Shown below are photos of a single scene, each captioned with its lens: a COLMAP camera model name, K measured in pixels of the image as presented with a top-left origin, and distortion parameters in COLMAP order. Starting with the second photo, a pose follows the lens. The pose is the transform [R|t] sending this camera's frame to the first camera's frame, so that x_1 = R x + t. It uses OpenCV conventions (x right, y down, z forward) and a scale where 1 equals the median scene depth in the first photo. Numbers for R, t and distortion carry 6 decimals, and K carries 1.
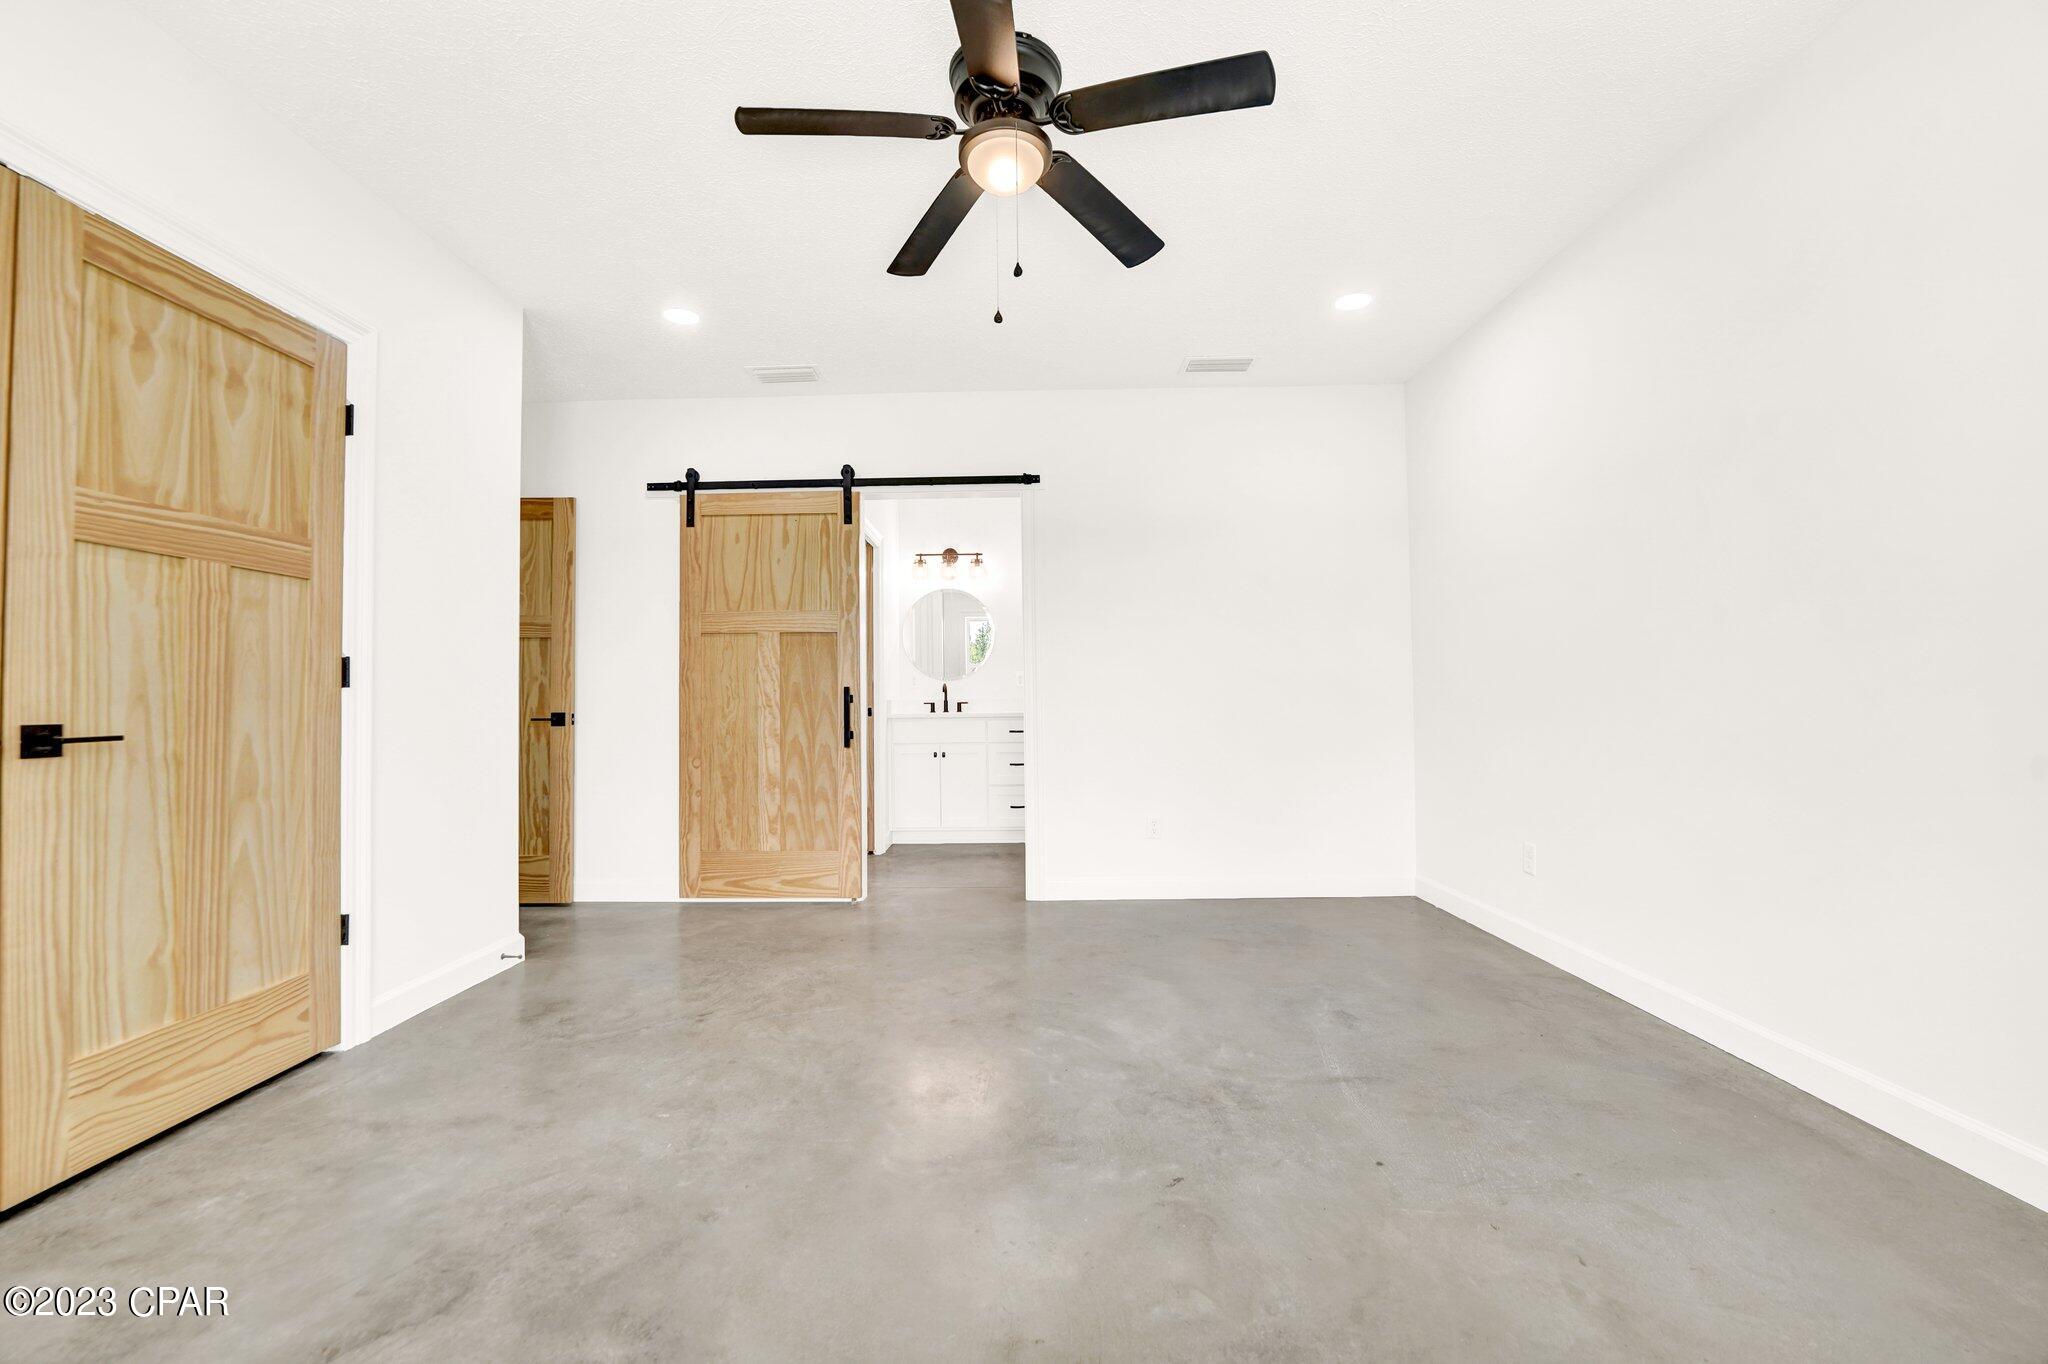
lens RADIAL K [[833.3, 0, 1000.2], [0, 833.3, 678.0], [0, 0, 1]] dist [-0.025295, 0.000674]
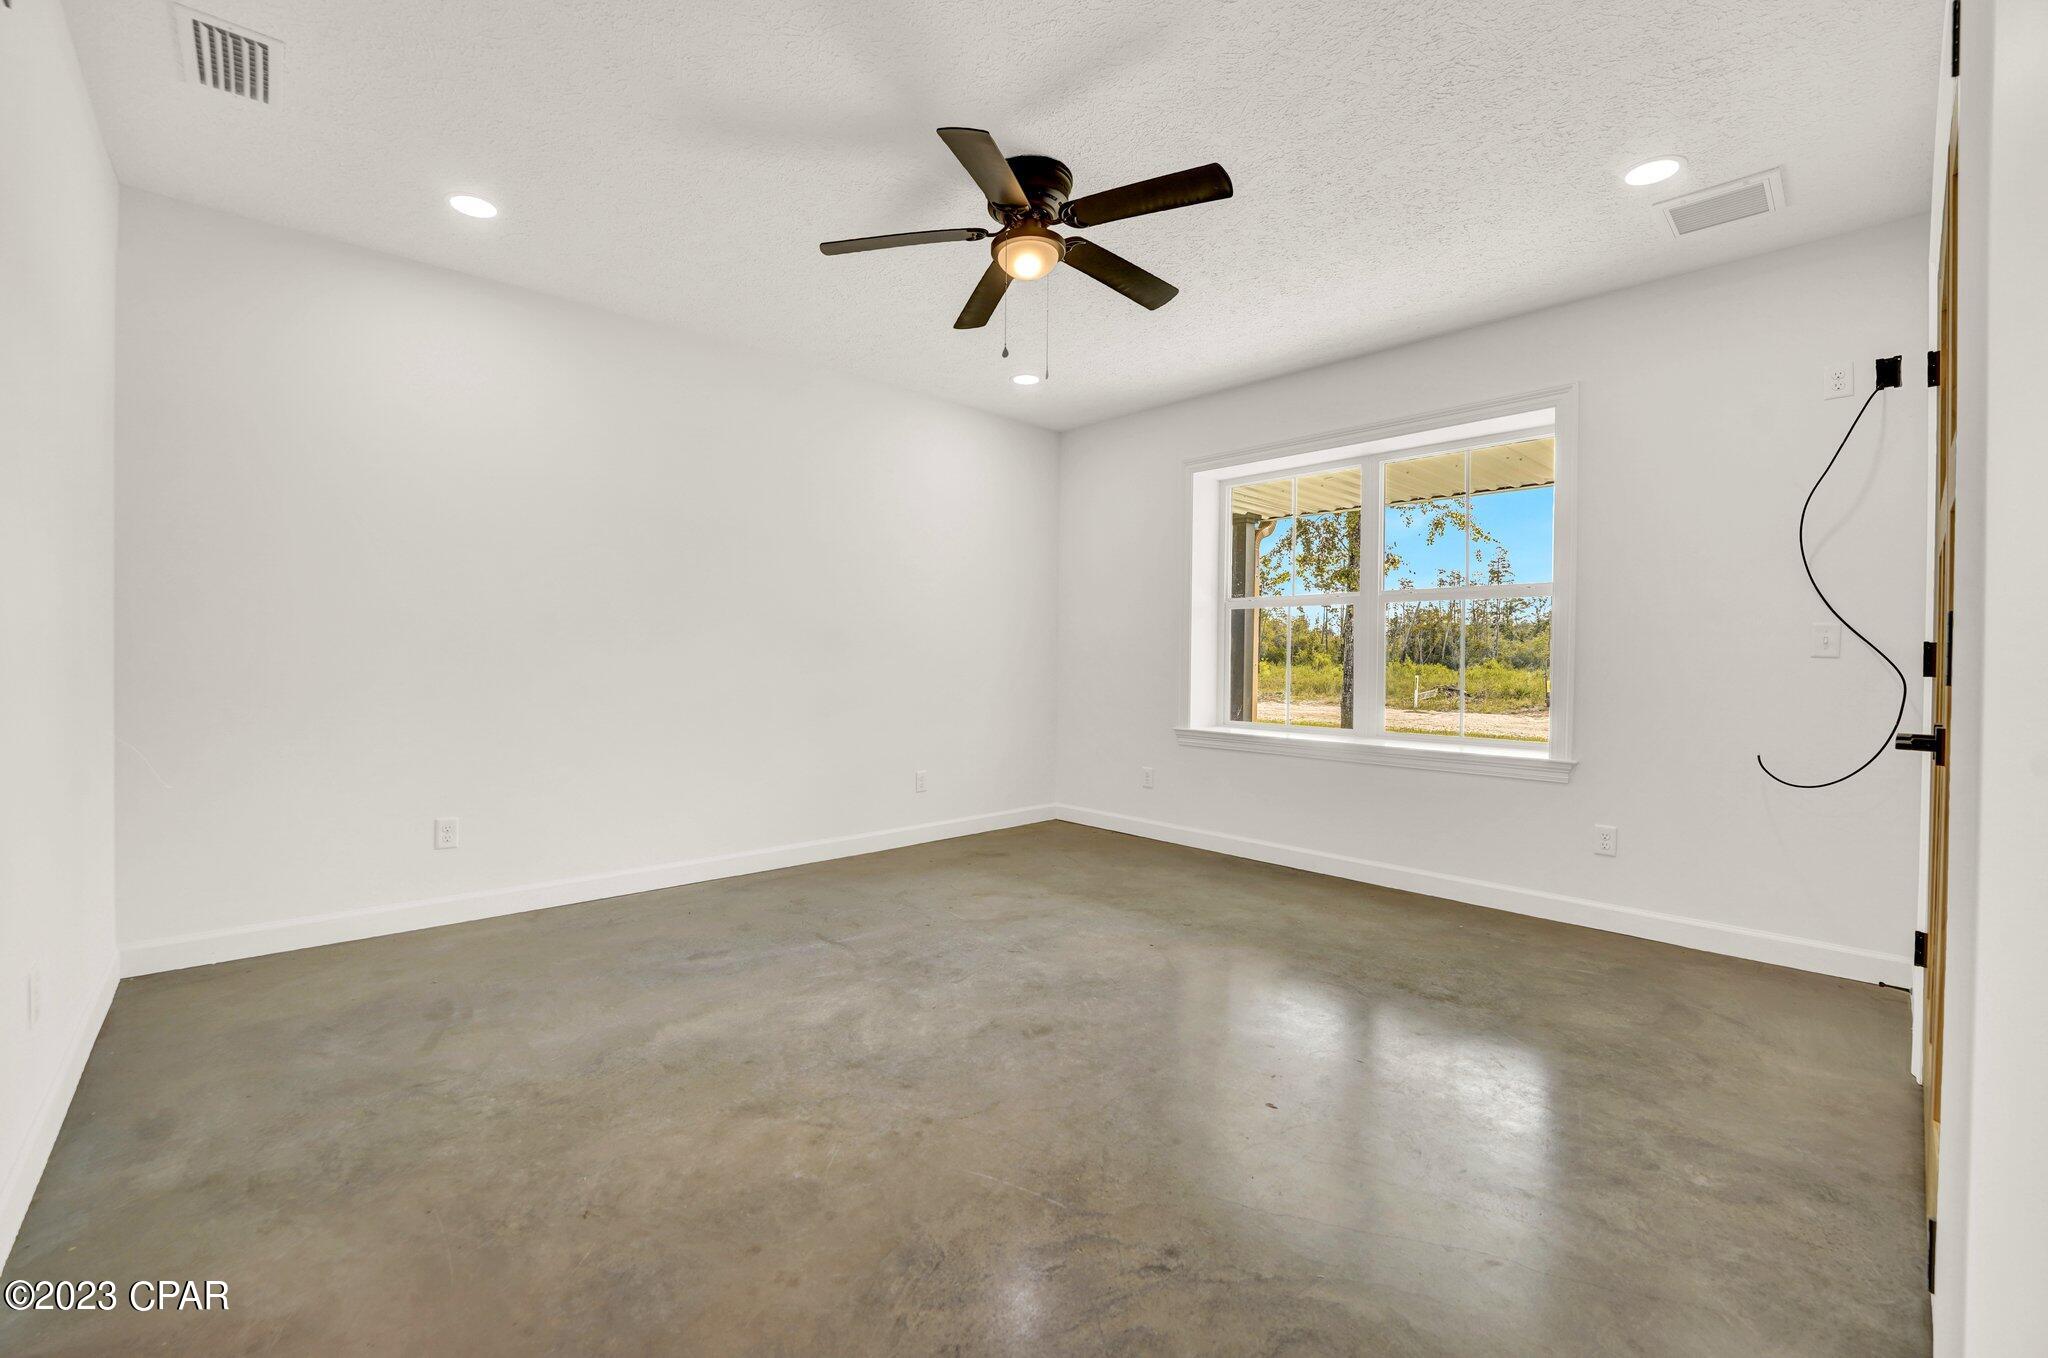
lens RADIAL K [[828.5, 0, 988.8], [0, 828.5, 677.8], [0, 0, 1]] dist [-0.026857, 0.000129]
pose [[-0.685157, -0.012061, 0.728296, -0.689654], [-0.022174, 0.999745, -0.004303, 0.017009], [-0.728058, -0.019097, -0.685249, 1.500383]]
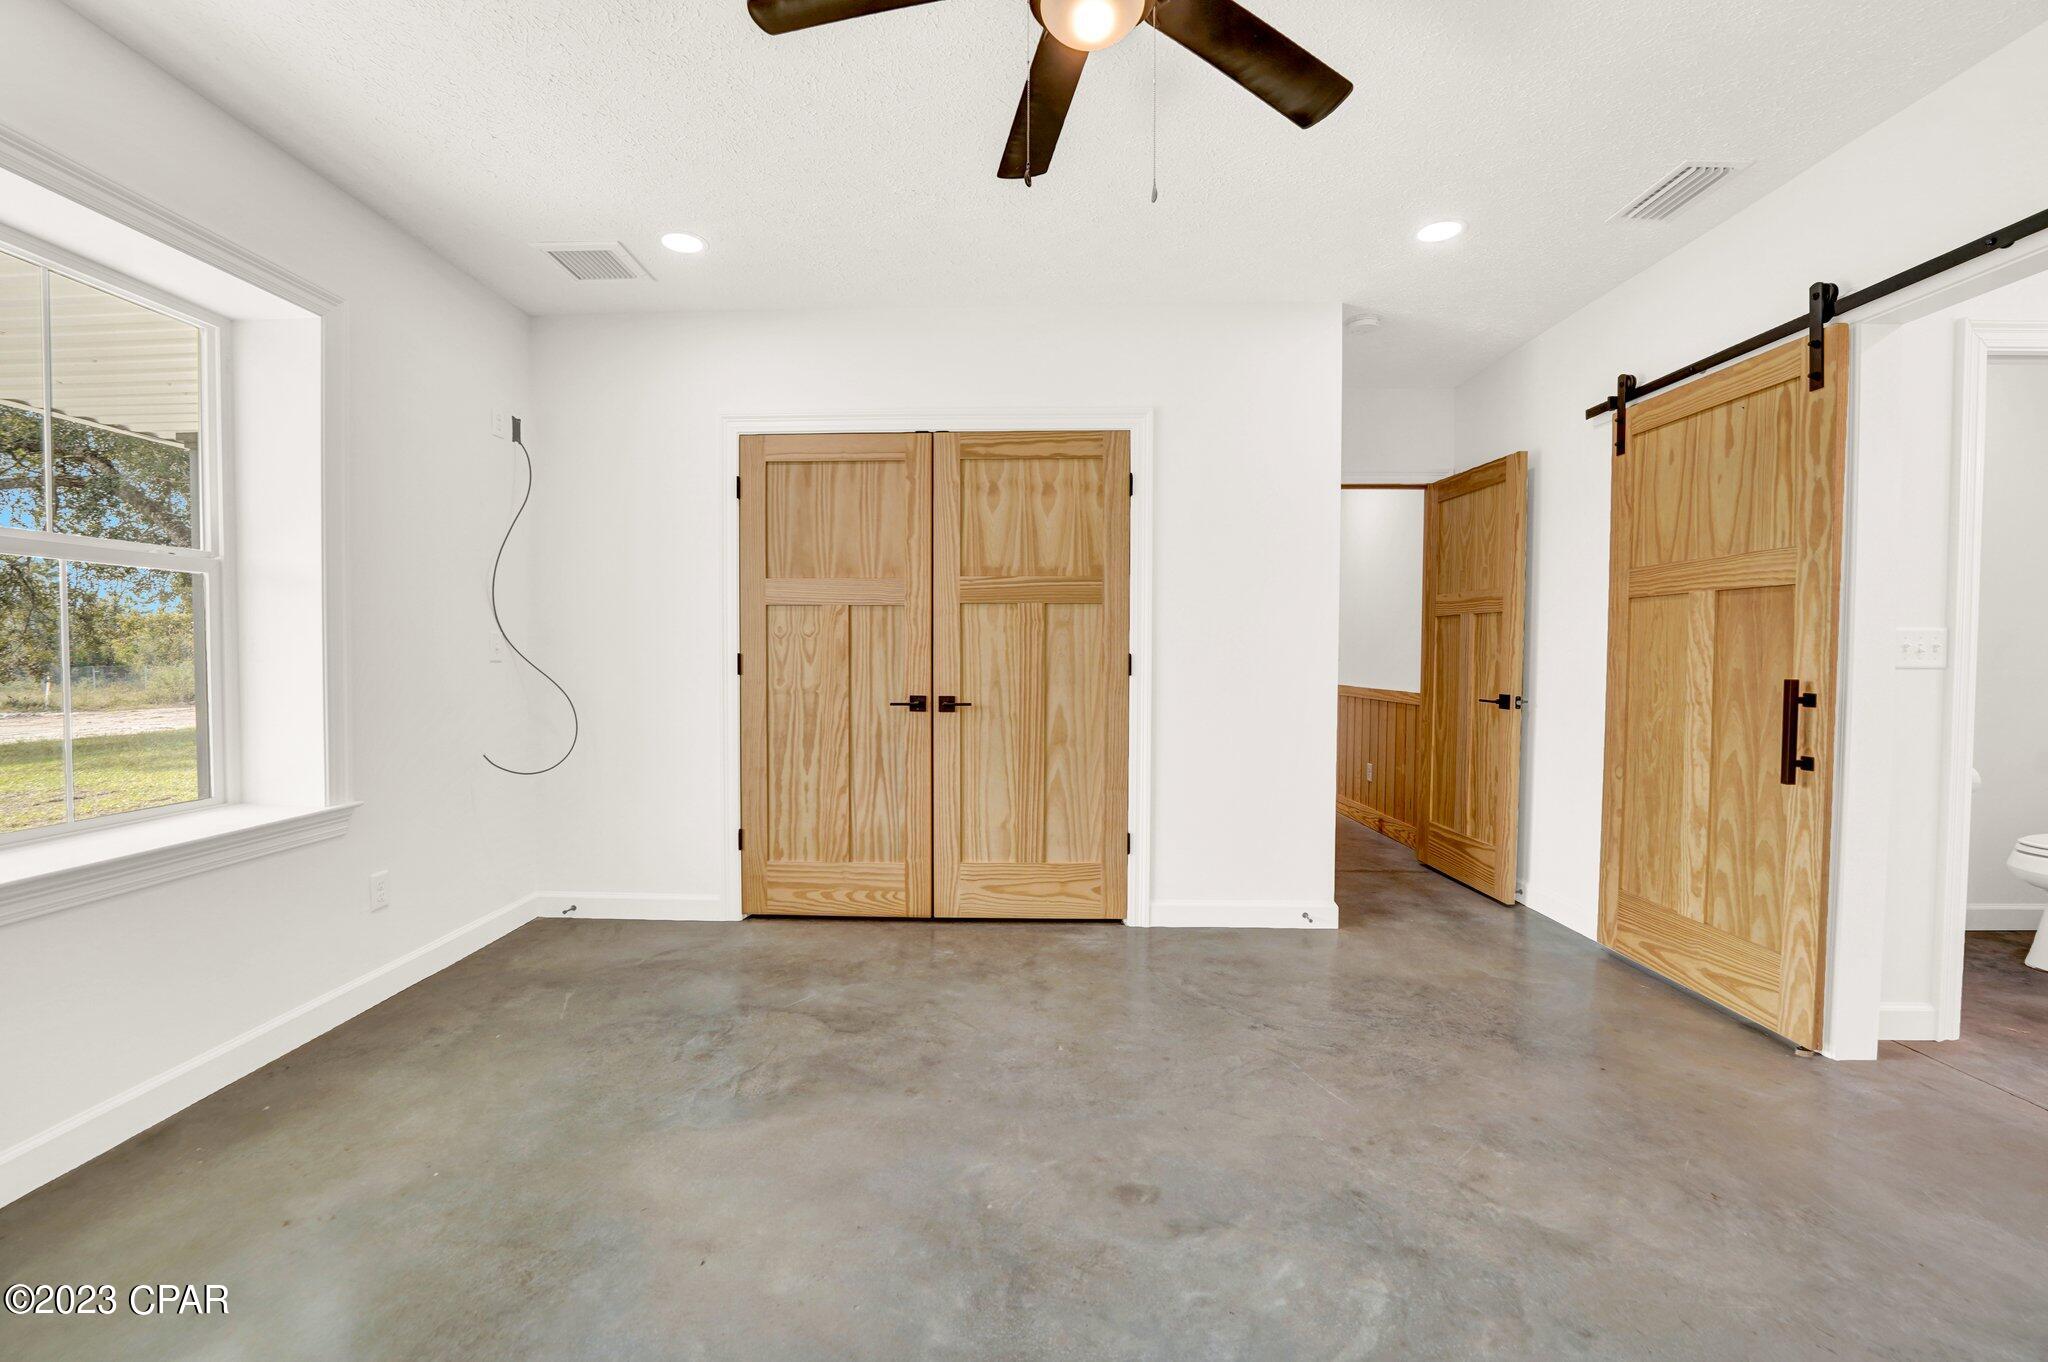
lens RADIAL K [[838.6, 0, 1006.2], [0, 838.6, 679.9], [0, 0, 1]] dist [-0.027495, 0.000104]
pose [[0.000343, 0.042813, -0.999083, 0.604861], [0.027566, 0.998703, 0.042807, -0.045111], [0.999620, -0.027555, -0.000838, 0.724858]]
